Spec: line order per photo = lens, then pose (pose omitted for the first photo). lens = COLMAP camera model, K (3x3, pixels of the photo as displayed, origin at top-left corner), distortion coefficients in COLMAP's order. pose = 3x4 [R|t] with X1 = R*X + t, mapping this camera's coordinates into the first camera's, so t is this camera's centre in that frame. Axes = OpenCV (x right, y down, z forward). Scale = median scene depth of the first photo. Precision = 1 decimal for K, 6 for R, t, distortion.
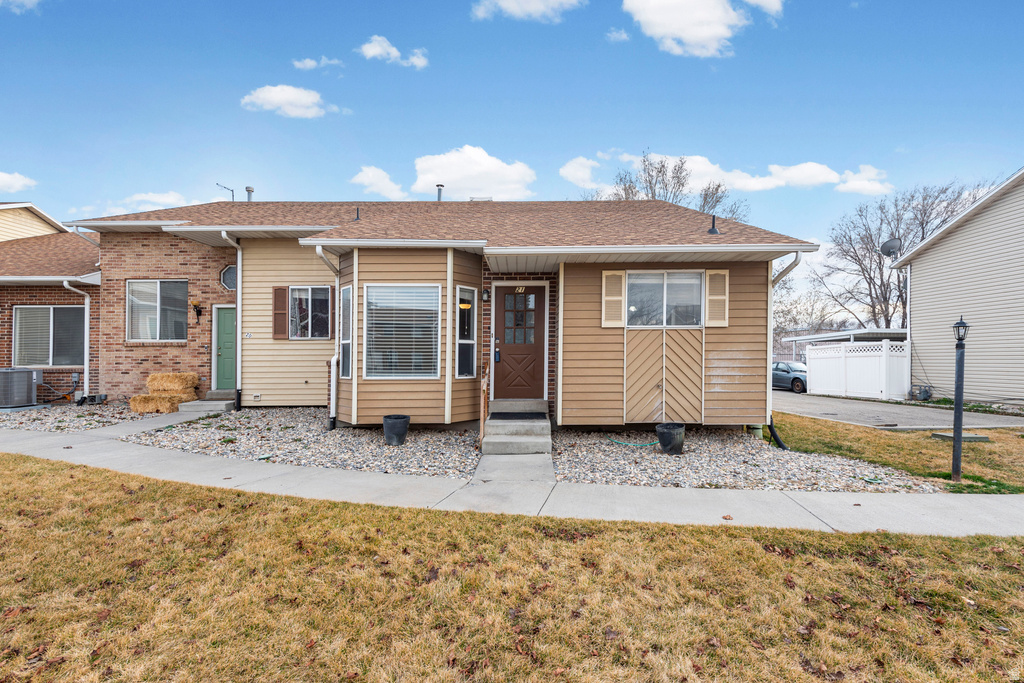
lens RADIAL K [[477.0, 0, 496.7], [0, 477.0, 344.5], [0, 0, 1]] dist [0.002198, 0.000070]
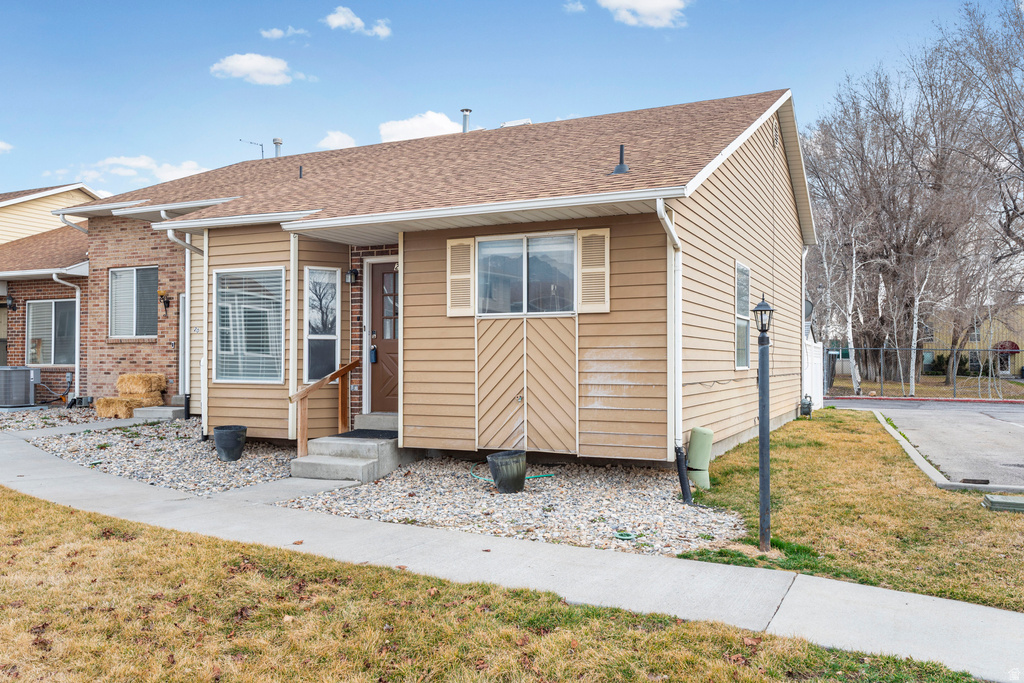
lens RADIAL K [[796.9, 0, 511.4], [0, 796.9, 322.7], [0, 0, 1]] dist [-0.060512, 0.090985]
pose [[0.917552, -0.014917, -0.397337, 0.715681], [0.008819, 0.999814, -0.017170, -0.004219], [0.397519, 0.012250, 0.917512, -0.076869]]
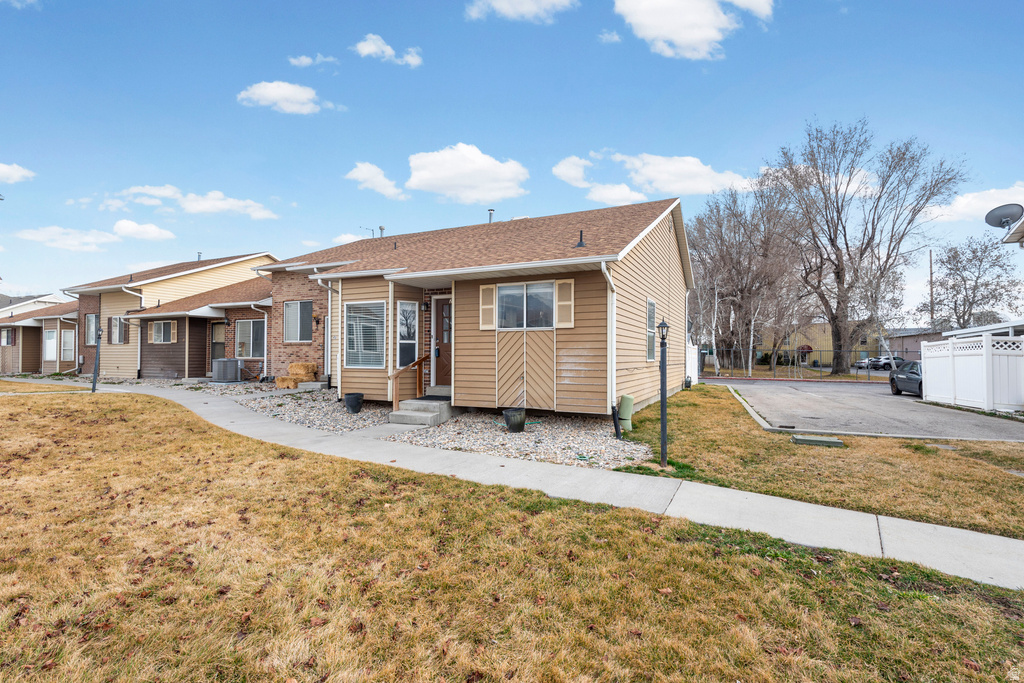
lens RADIAL K [[456.5, 0, 512.0], [0, 456.5, 341.5], [0, 0, 1]] dist [0.000496, 0.000017]
pose [[0.913462, -0.005236, -0.406890, 0.710416], [0.005782, 0.999983, 0.000111, -0.005151], [0.406882, -0.002454, 0.913477, -0.066869]]
